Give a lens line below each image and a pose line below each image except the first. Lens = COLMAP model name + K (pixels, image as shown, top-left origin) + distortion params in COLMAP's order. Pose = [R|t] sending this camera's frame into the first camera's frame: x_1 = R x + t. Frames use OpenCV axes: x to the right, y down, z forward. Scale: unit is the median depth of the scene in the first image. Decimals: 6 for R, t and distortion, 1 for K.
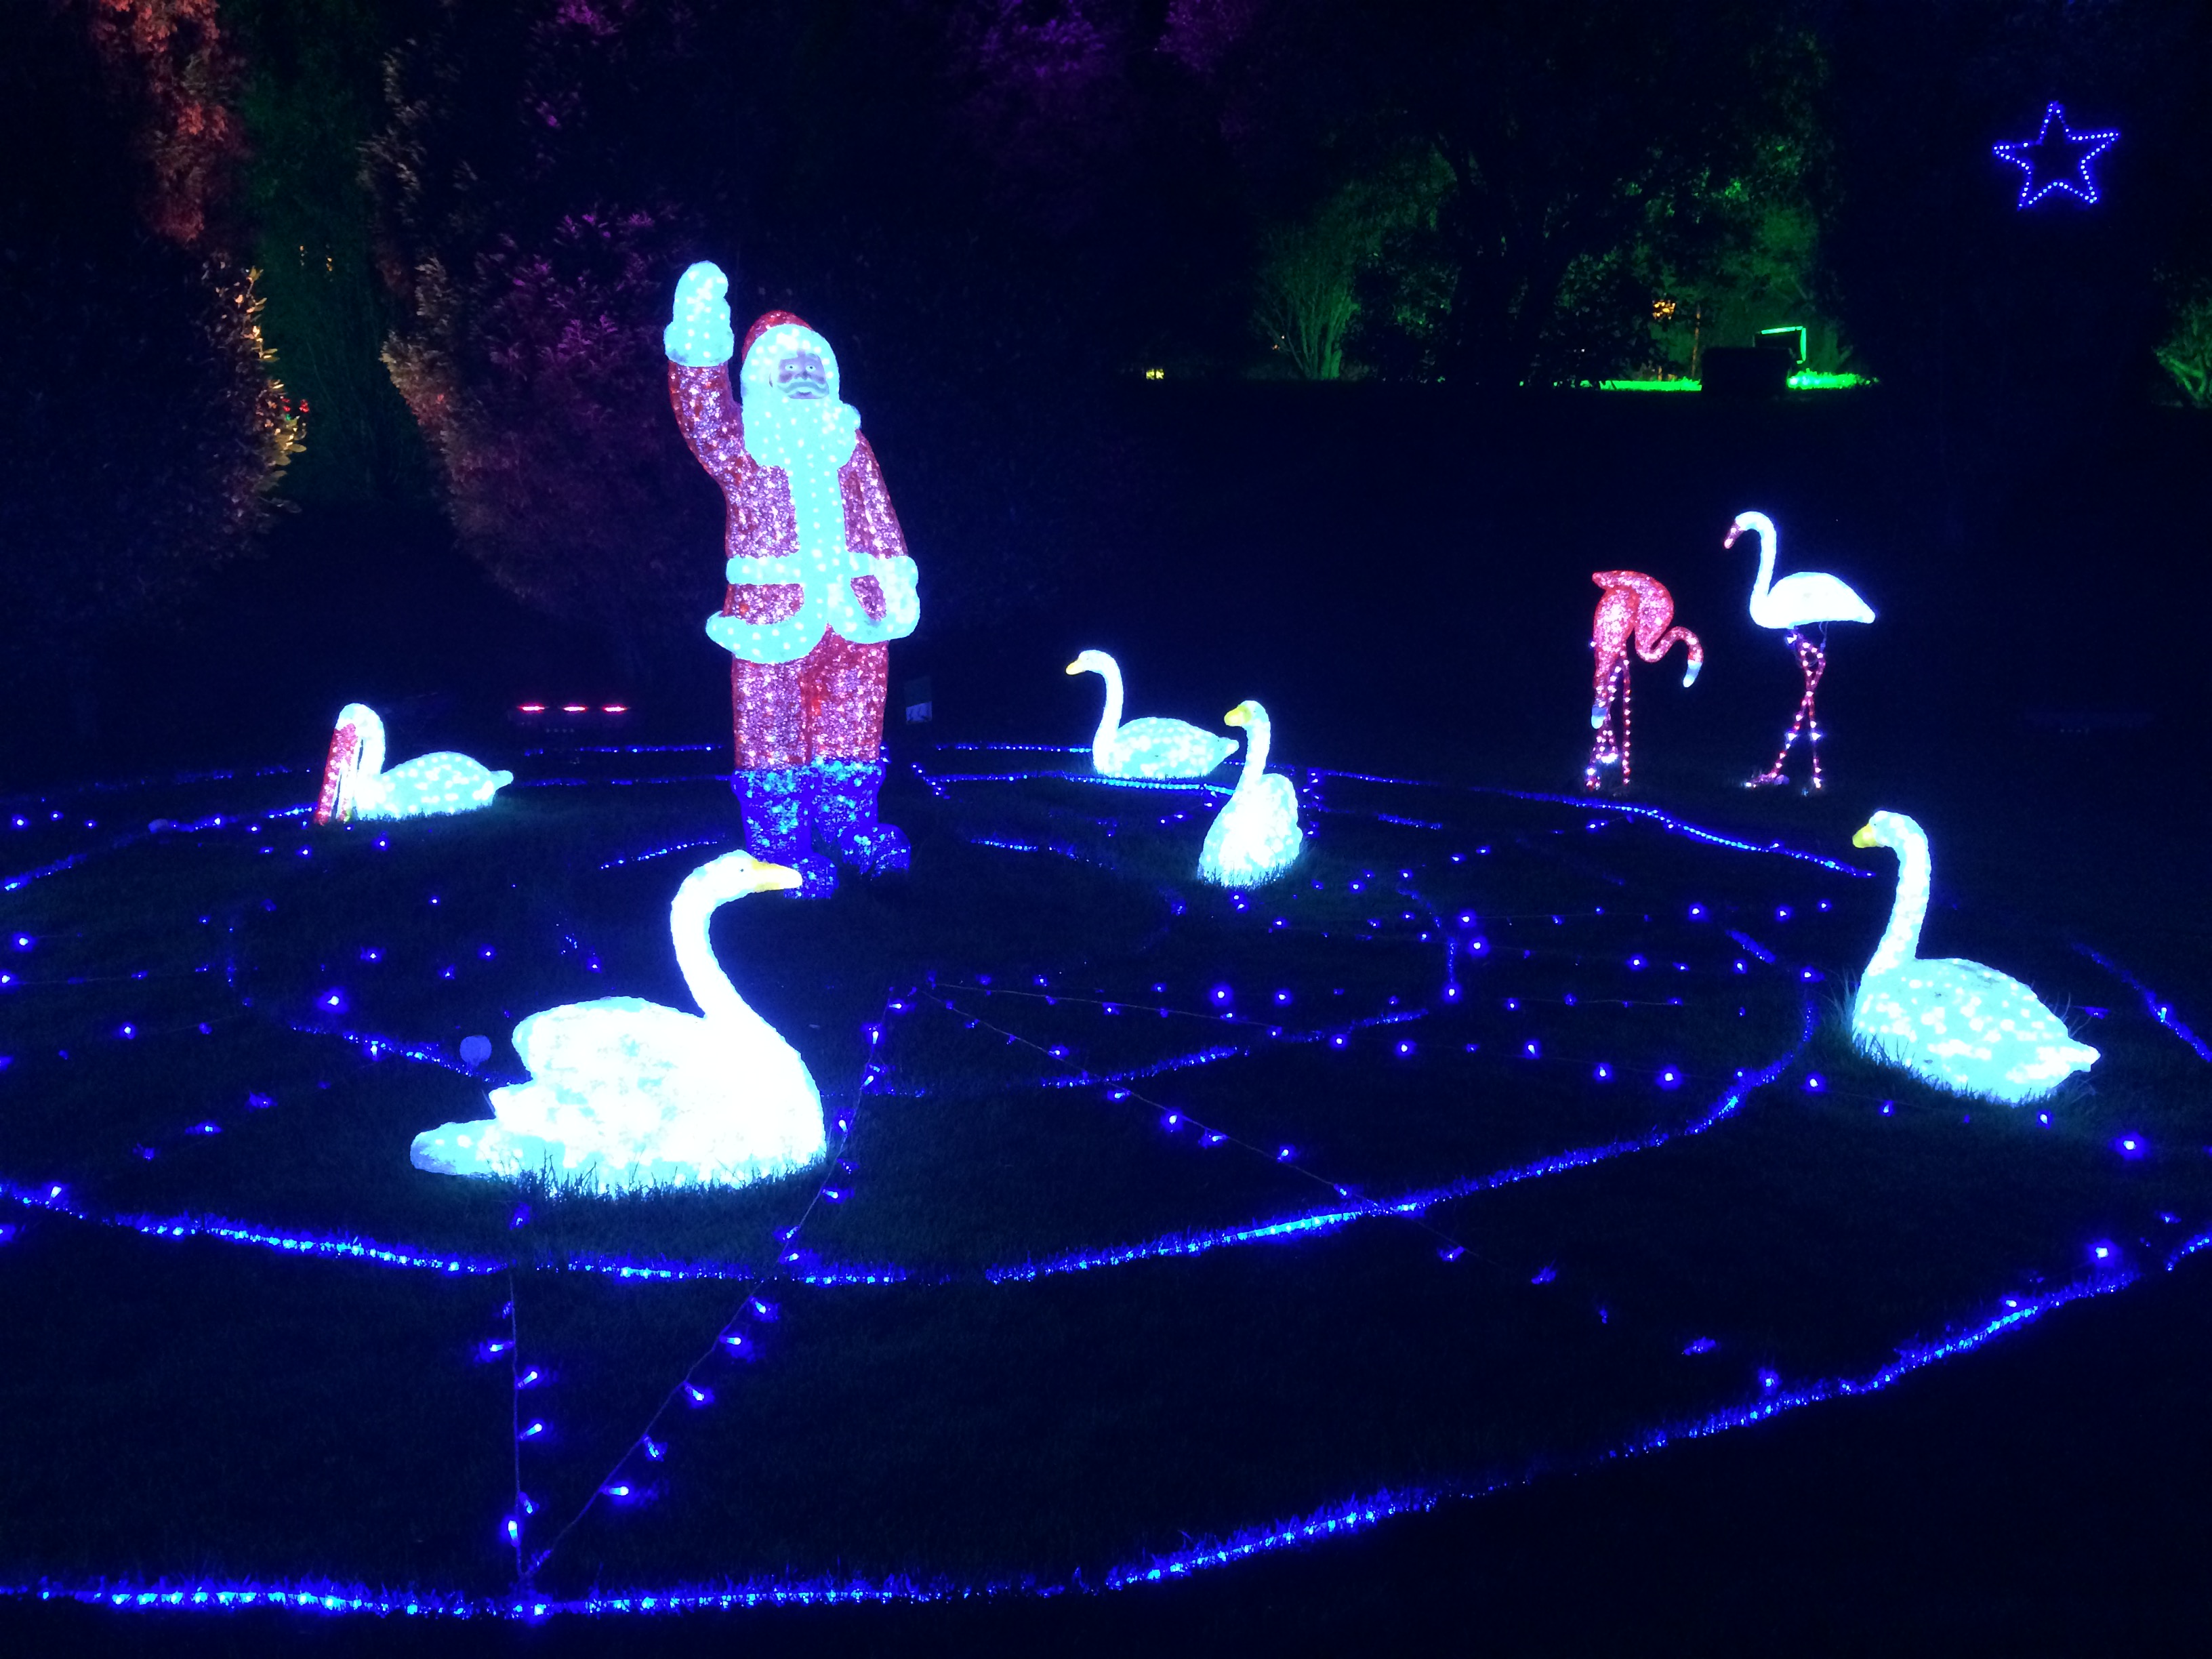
lens RADIAL K [[1886.6, 0, 1106.0], [0, 1886.6, 829.5], [0, 0, 1]] dist [0.062673, -0.092930]
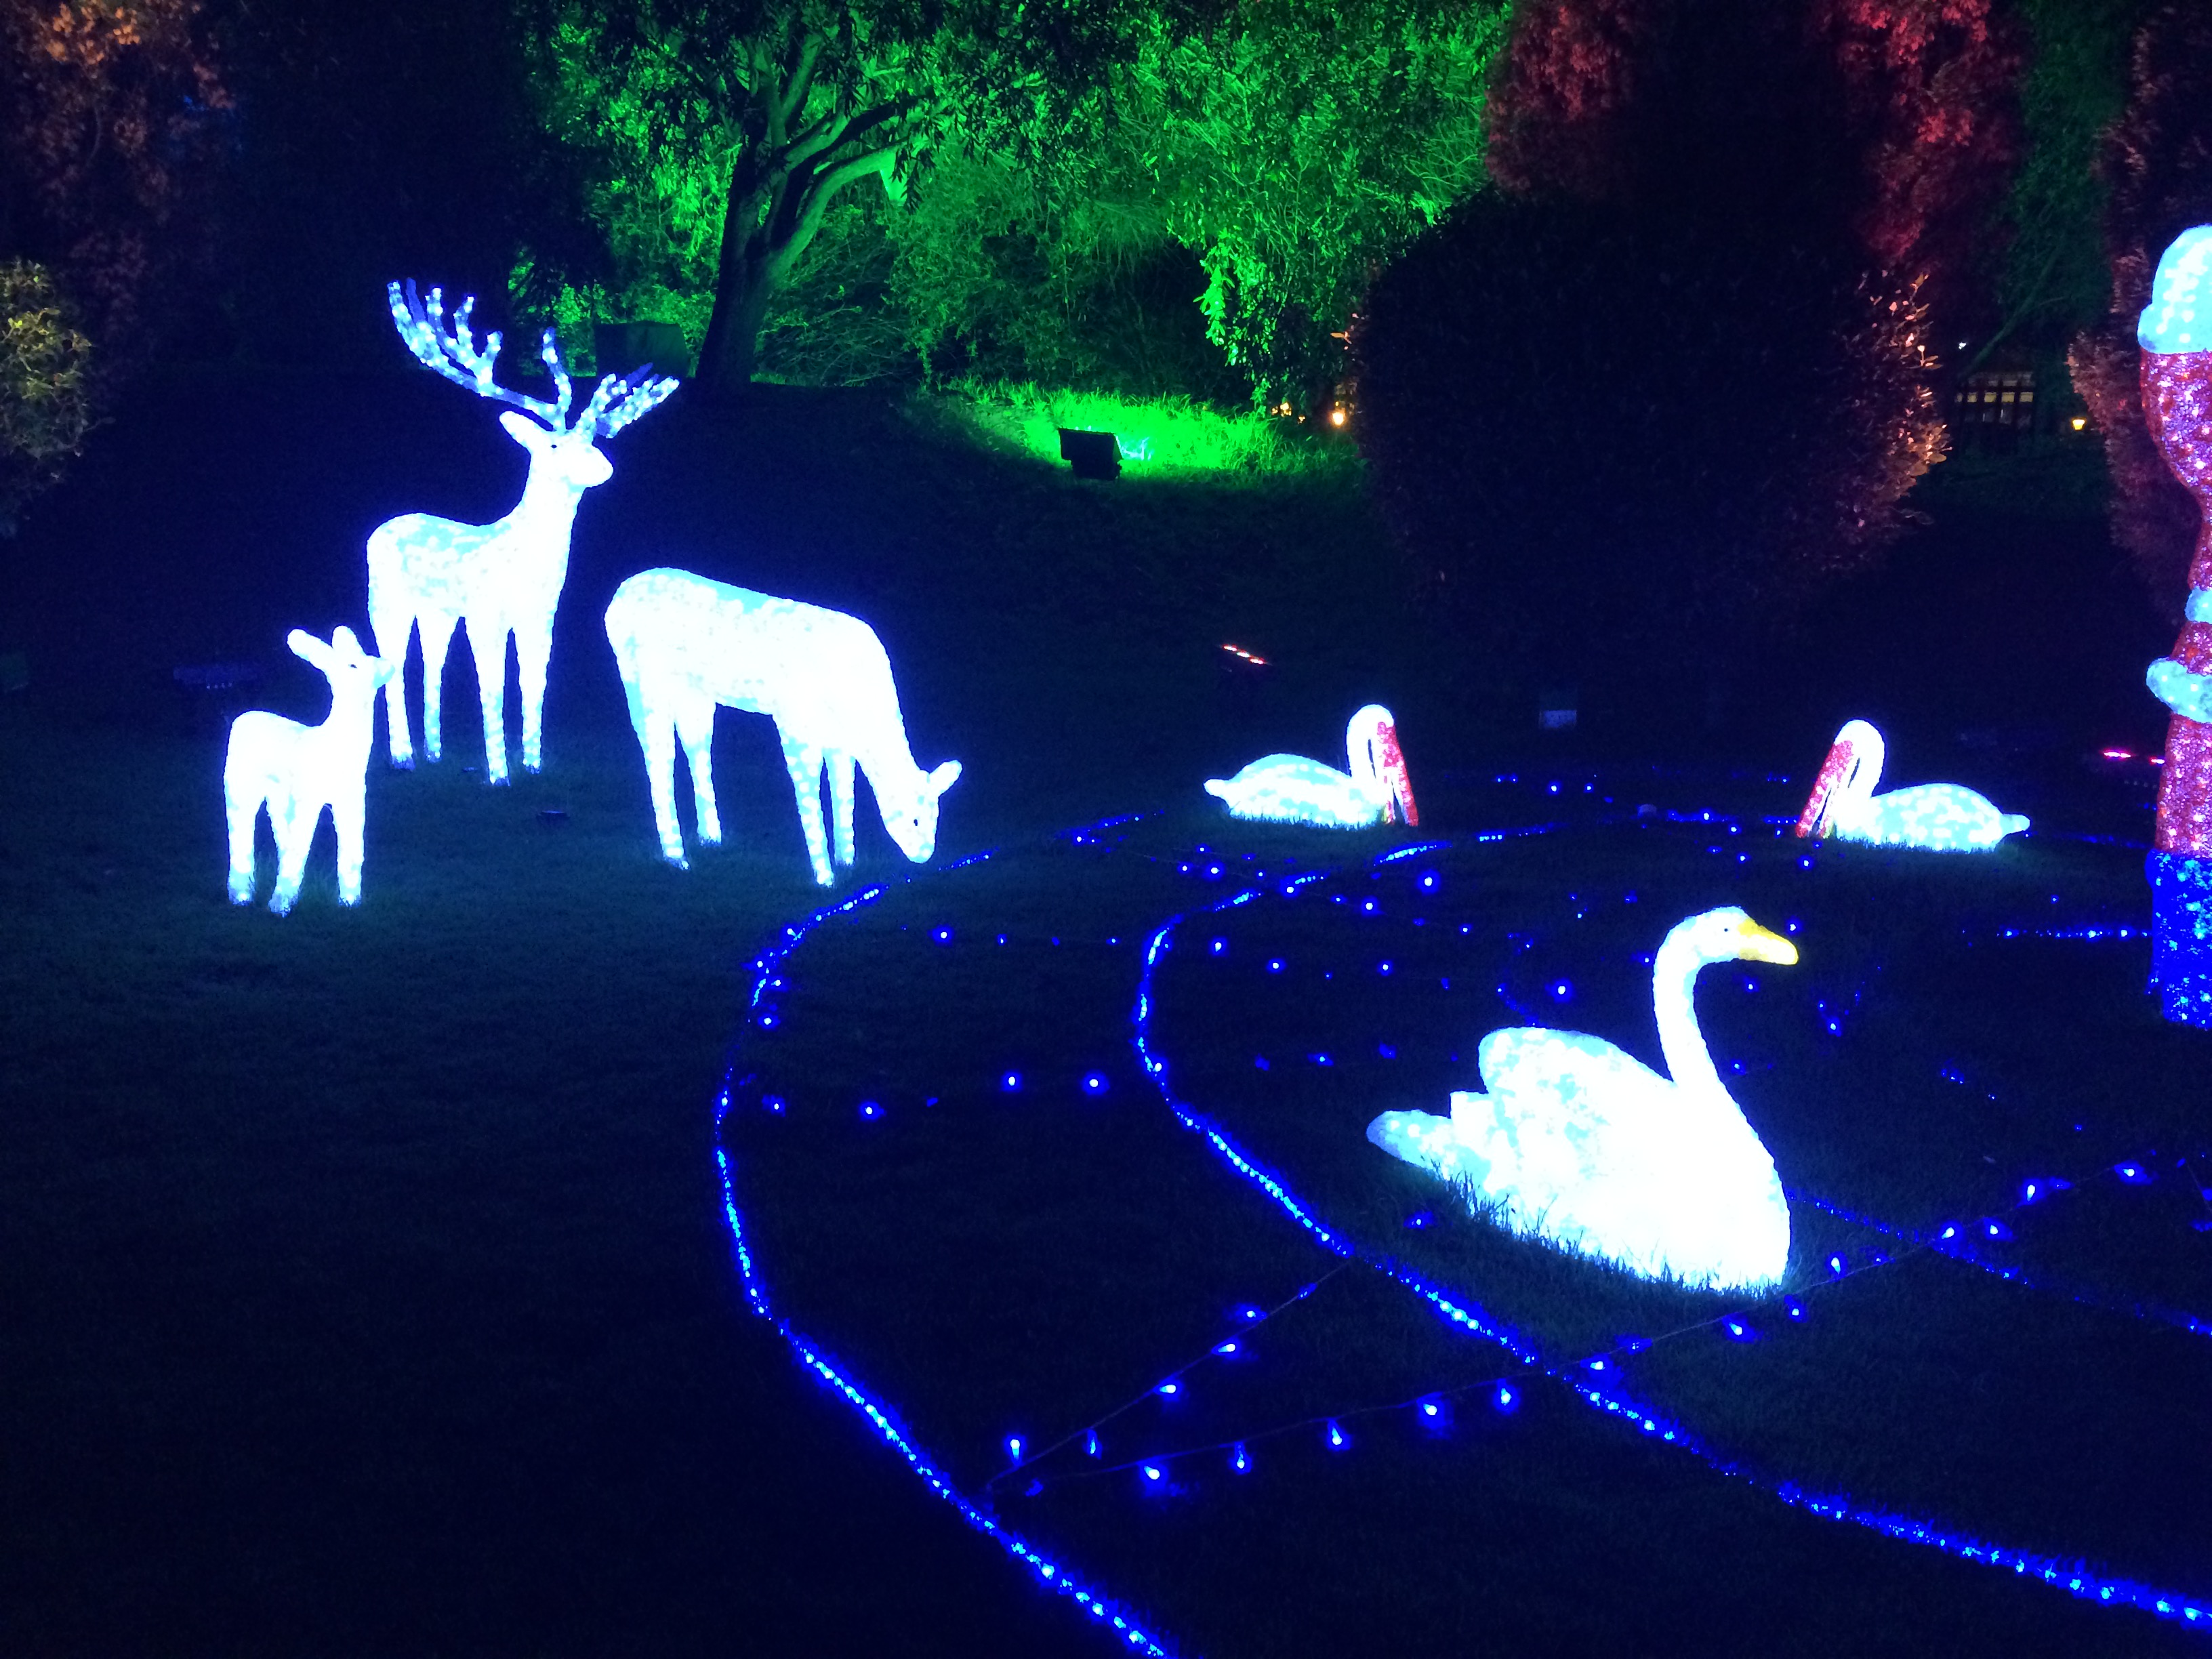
lens RADIAL K [[1886.6, 0, 1106.0], [0, 1886.6, 829.5], [0, 0, 1]] dist [0.062673, -0.092930]
pose [[0.560936, 0.167976, -0.810638, 0.177278], [-0.175983, 0.981013, 0.081506, -0.022691], [0.808938, 0.096938, 0.579847, 0.134190]]
